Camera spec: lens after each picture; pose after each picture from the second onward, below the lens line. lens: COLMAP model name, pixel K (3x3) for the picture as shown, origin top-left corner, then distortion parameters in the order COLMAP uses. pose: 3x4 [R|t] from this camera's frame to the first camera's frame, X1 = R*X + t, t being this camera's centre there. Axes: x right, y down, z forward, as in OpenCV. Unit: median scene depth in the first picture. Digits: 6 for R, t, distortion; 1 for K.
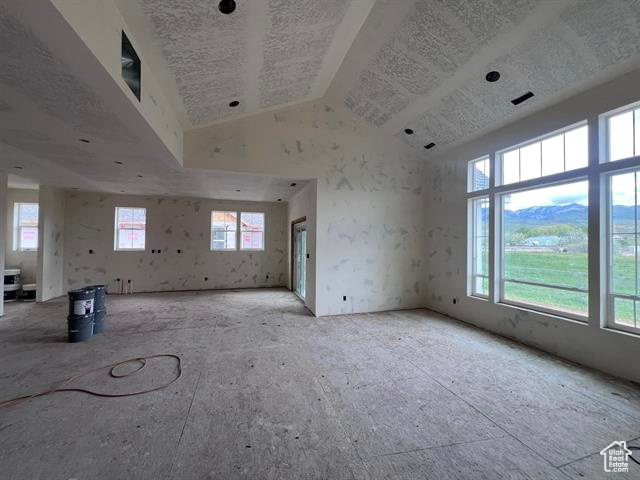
lens RADIAL K [[256.1, 0, 320.4], [0, 256.1, 239.0], [0, 0, 1]] dist [-0.022870, -0.000917]
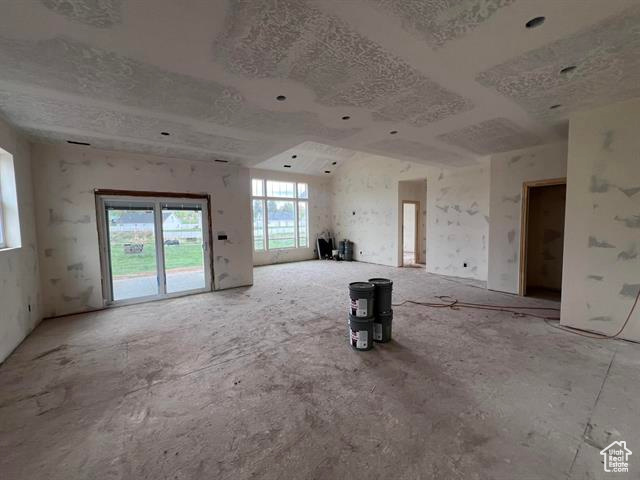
lens RADIAL K [[256.1, 0, 320.7], [0, 256.1, 239.5], [0, 0, 1]] dist [-0.022870, -0.000917]
pose [[-0.340313, -0.067527, 0.937884, -1.483777], [0.000809, 0.997397, 0.072105, -0.002024], [-0.940312, 0.025297, -0.339373, 1.301695]]
